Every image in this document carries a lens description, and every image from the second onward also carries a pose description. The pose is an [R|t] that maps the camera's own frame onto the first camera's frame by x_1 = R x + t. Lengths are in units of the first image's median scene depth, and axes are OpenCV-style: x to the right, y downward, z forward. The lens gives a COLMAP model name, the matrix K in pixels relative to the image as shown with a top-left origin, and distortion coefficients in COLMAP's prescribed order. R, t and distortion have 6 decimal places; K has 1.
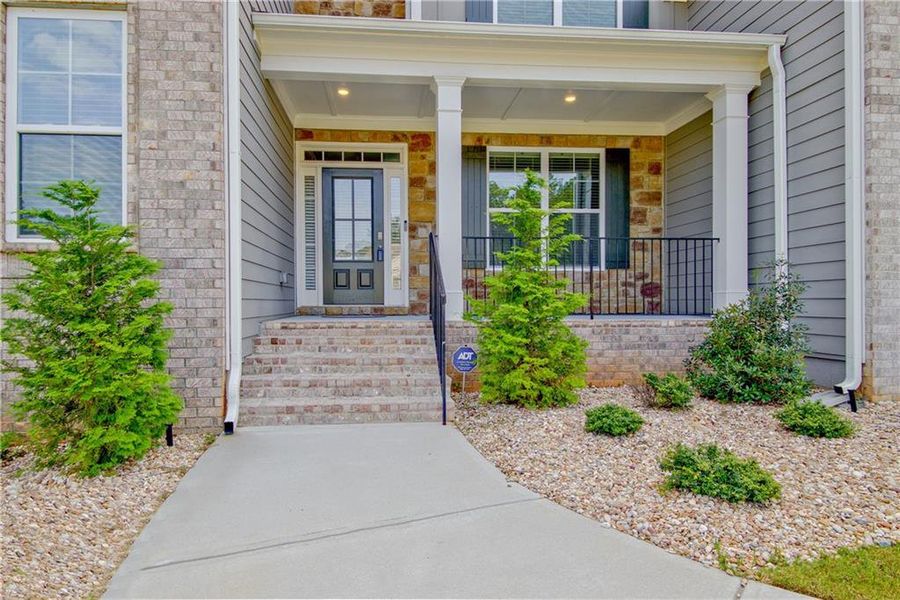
lens RADIAL K [[548.8, 0, 448.7], [0, 548.8, 304.0], [0, 0, 1]] dist [0.005124, -0.007959]
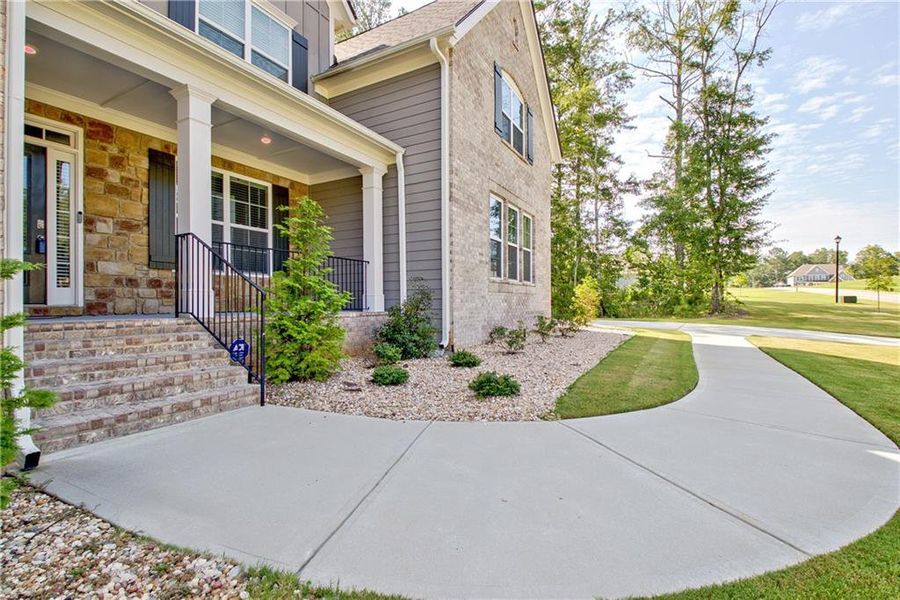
lens RADIAL K [[416.2, 0, 453.5], [0, 416.2, 301.2], [0, 0, 1]] dist [-0.016272, -0.001968]
pose [[0.547867, 0.004583, 0.836553, -0.385057], [0.008326, 0.999906, -0.010931, 0.010756], [-0.836524, 0.012954, 0.547777, 0.142177]]
